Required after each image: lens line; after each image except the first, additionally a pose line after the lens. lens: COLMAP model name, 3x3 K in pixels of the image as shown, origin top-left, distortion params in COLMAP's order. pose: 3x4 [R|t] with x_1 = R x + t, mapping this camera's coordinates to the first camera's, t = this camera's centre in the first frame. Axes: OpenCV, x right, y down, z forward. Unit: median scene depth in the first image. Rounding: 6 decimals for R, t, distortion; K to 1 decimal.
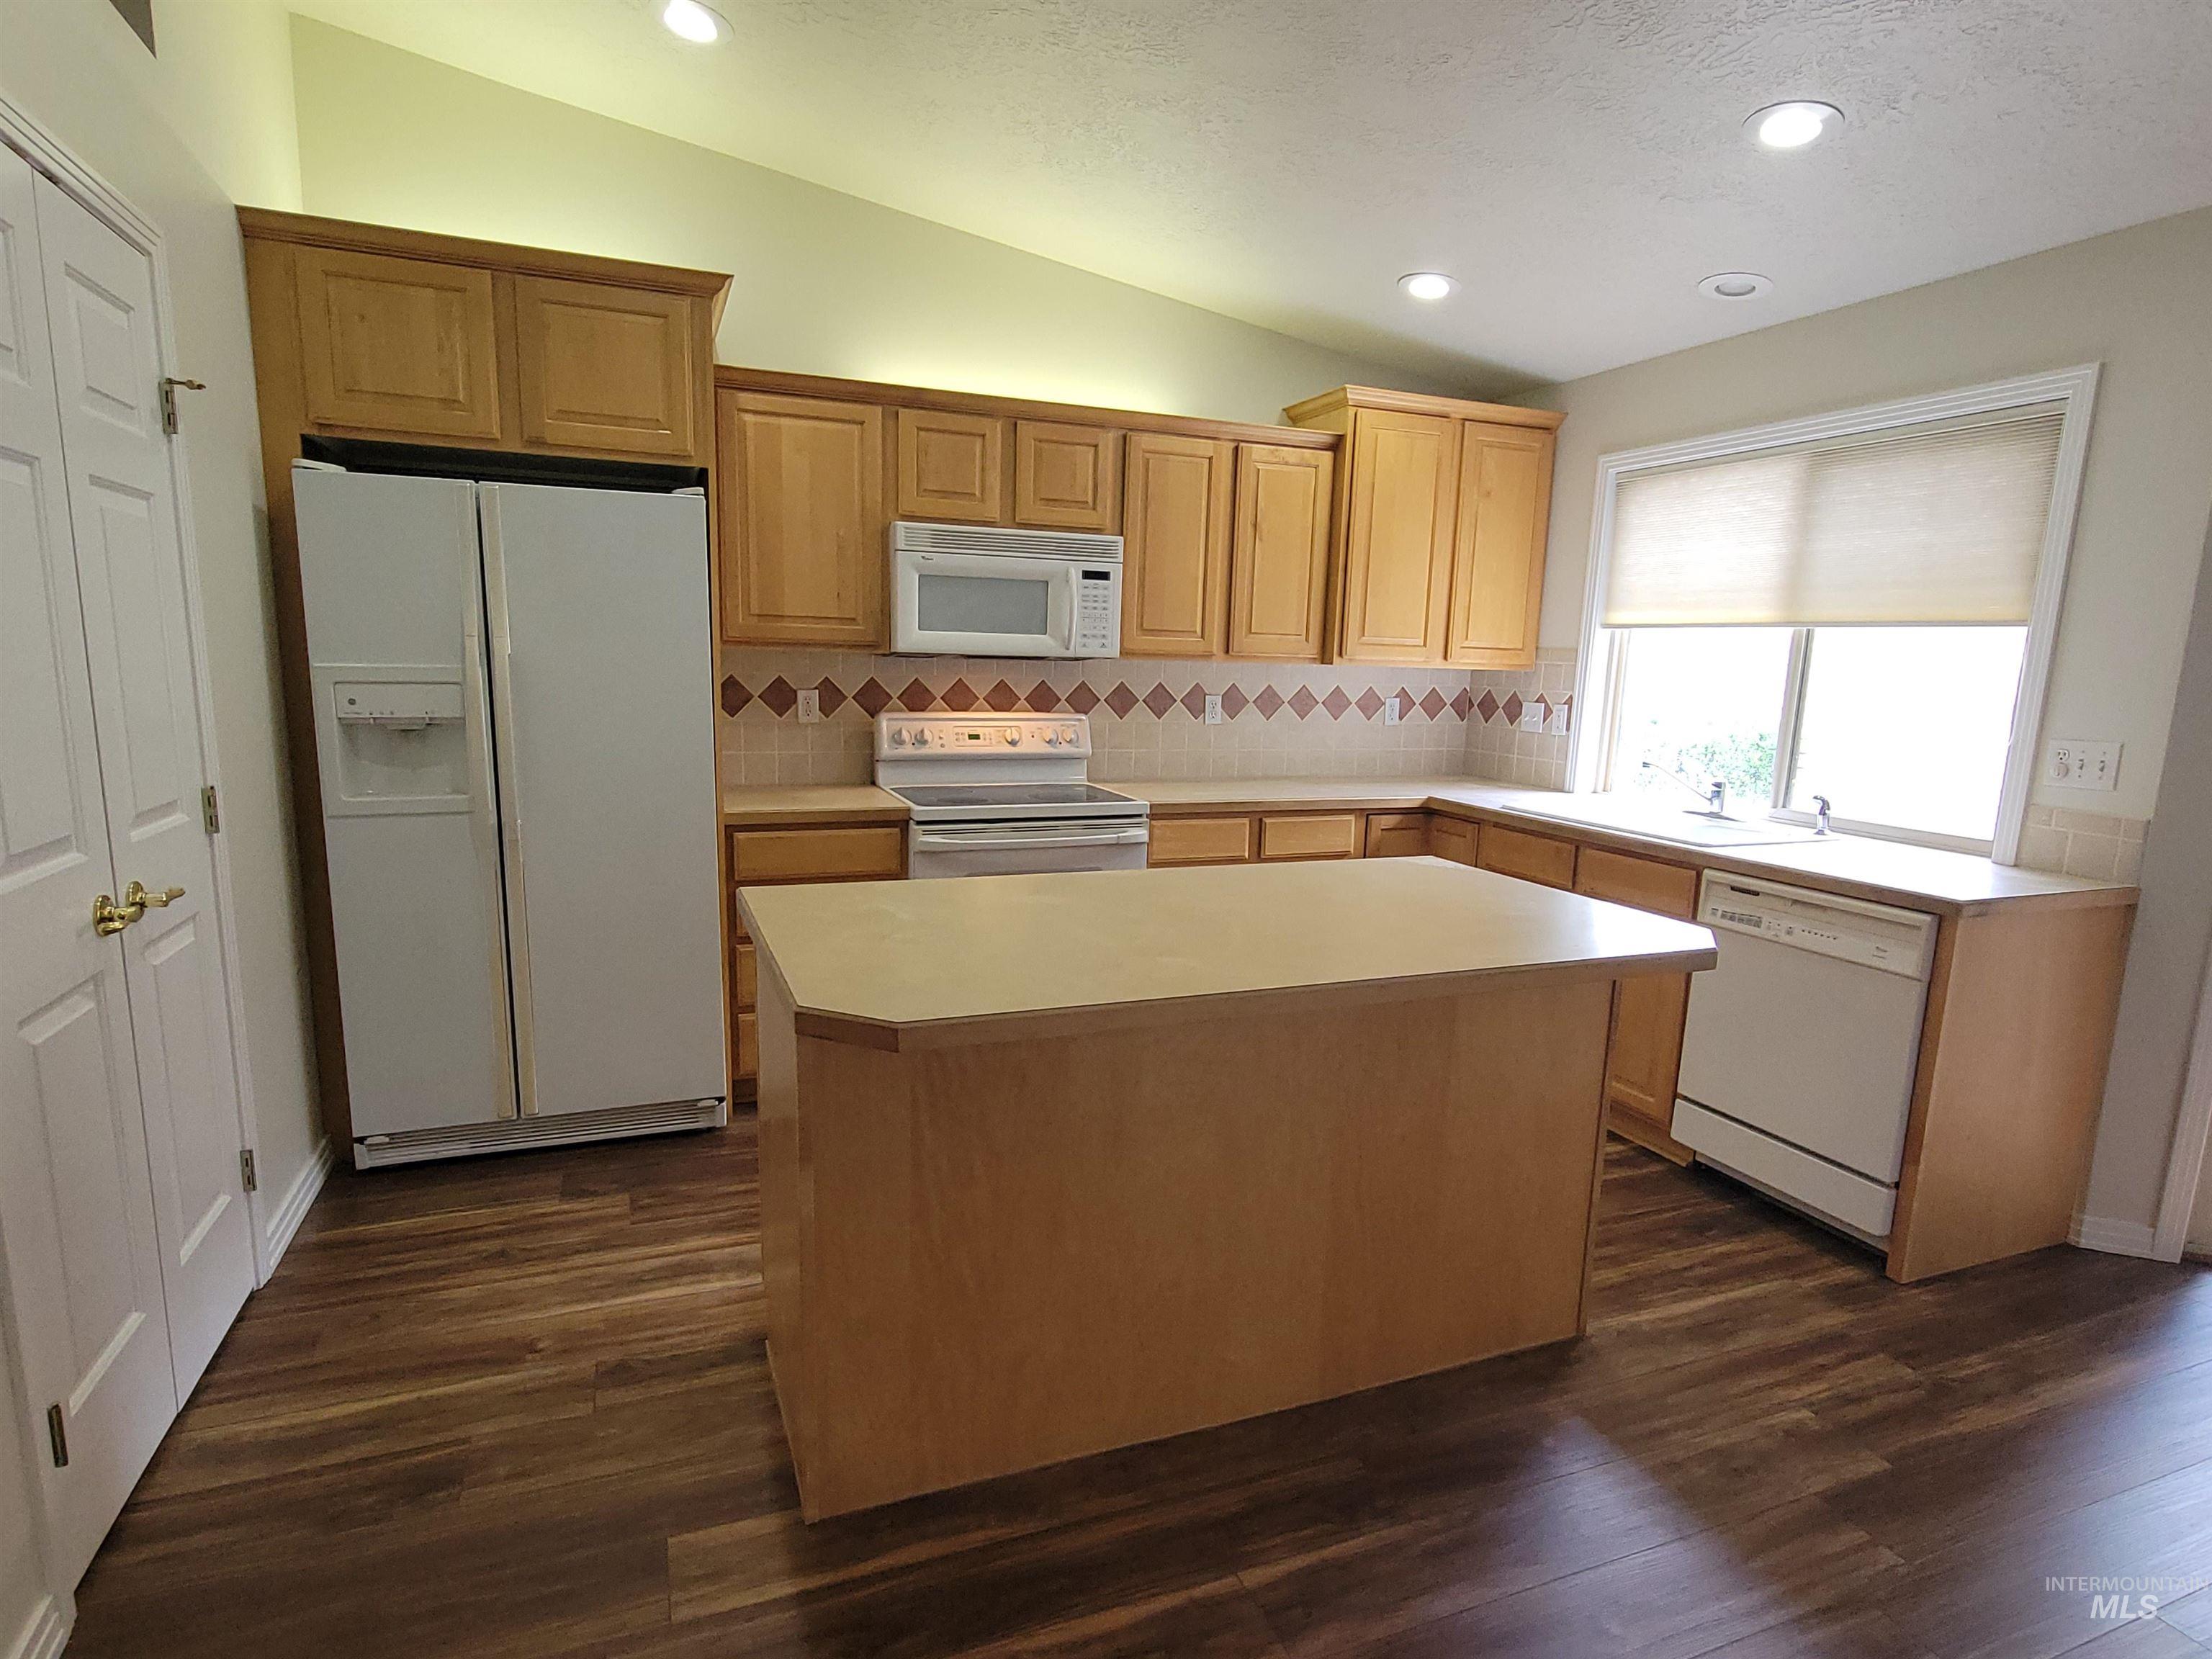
lens RADIAL K [[1182.9, 0, 1108.5], [0, 1182.9, 864.0], [0, 0, 1]] dist [-0.002291, -0.000459]
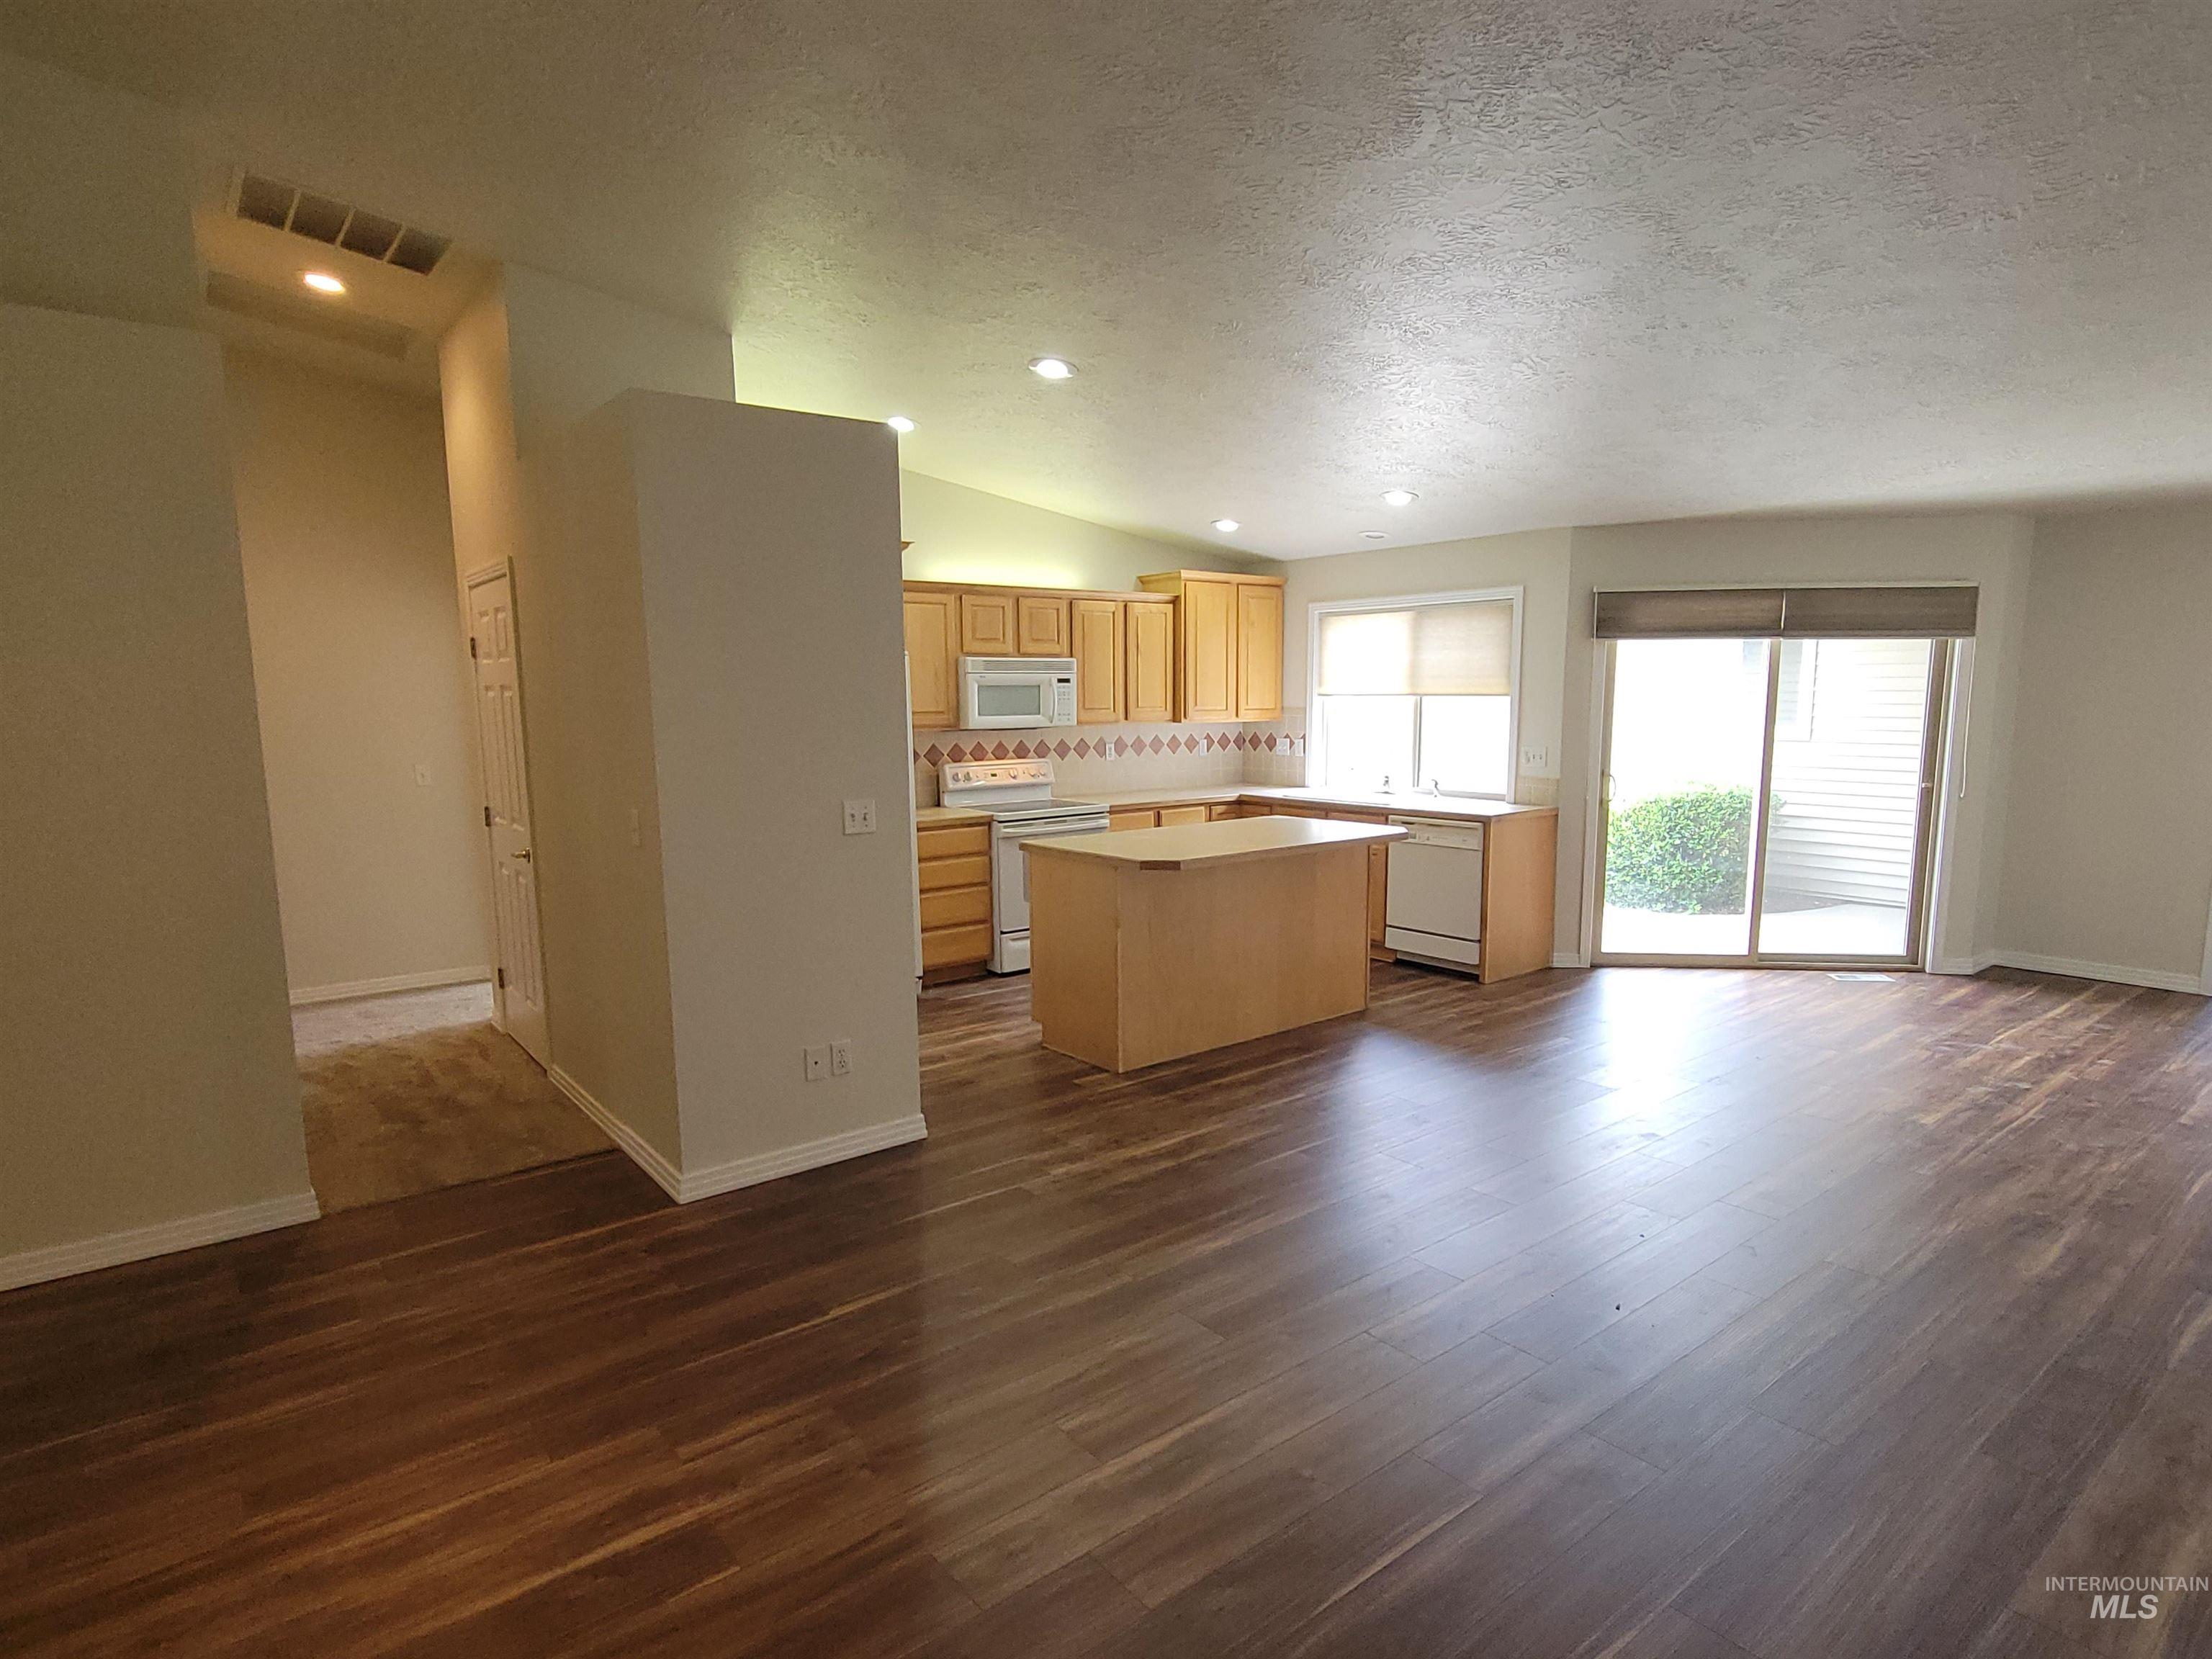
lens RADIAL K [[1205.5, 0, 1106.4], [0, 1205.5, 863.1], [0, 0, 1]] dist [0.000201, 0.000111]
pose [[0.957454, -0.077228, 0.278062, -0.498481], [0.086216, 0.996071, -0.020223, 0.075951], [-0.275407, 0.043336, 0.960350, -0.788680]]
